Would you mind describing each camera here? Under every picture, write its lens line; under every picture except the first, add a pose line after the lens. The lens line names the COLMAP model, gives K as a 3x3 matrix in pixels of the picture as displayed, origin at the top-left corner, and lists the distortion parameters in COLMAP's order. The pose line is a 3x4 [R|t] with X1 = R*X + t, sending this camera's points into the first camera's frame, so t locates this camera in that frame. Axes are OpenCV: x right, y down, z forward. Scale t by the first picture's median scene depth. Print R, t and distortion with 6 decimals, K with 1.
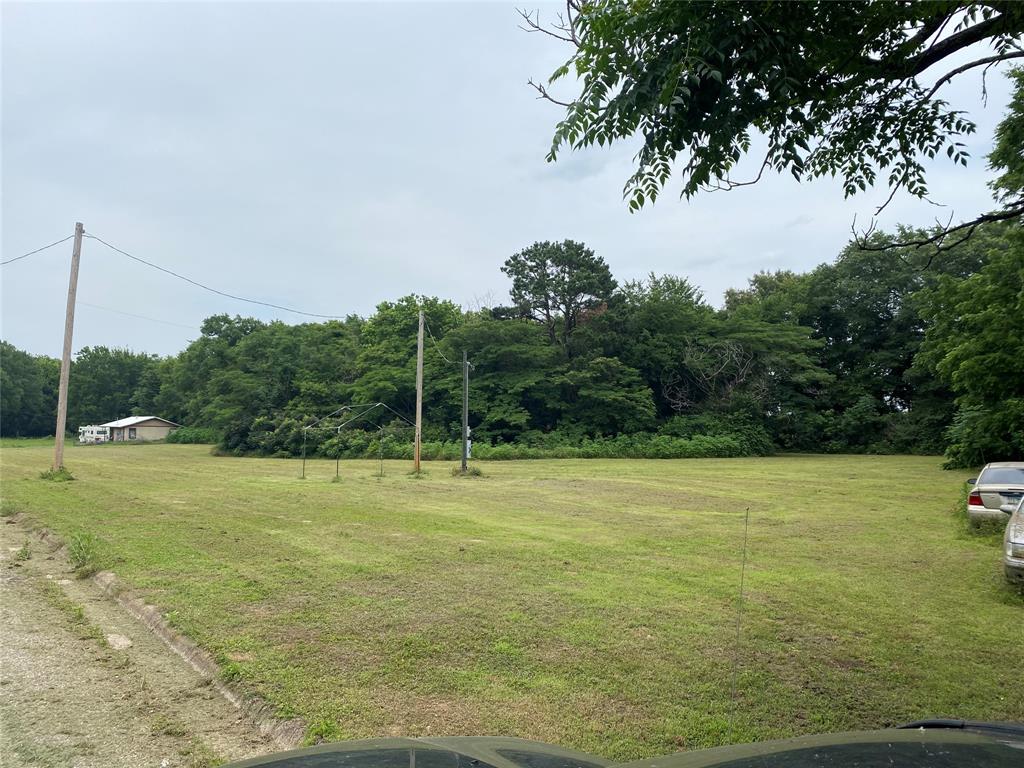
lens RADIAL K [[767.9, 0, 512.0], [0, 767.9, 384.0], [0, 0, 1]] dist [0.098868, -0.221712]
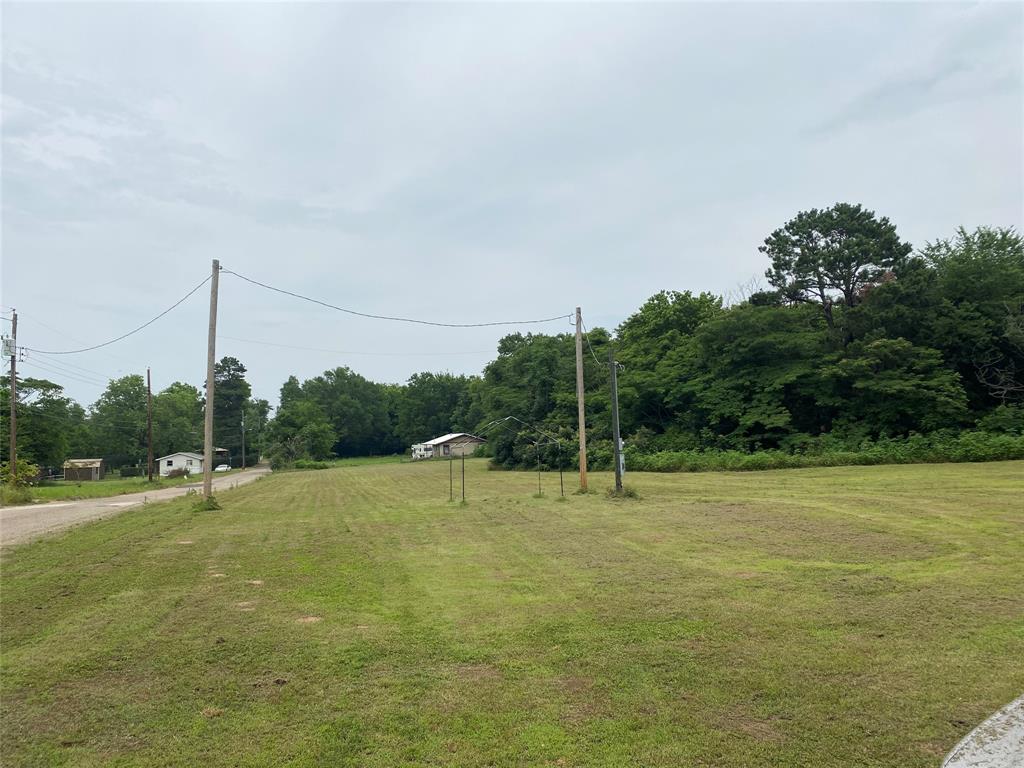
lens RADIAL K [[767.9, 0, 512.0], [0, 767.9, 384.0], [0, 0, 1]] dist [0.098868, -0.221712]
pose [[0.907531, -0.072136, -0.413743, 0.089403], [0.069142, 0.997359, -0.022230, 0.003212], [0.414254, -0.008432, 0.910122, 0.087804]]
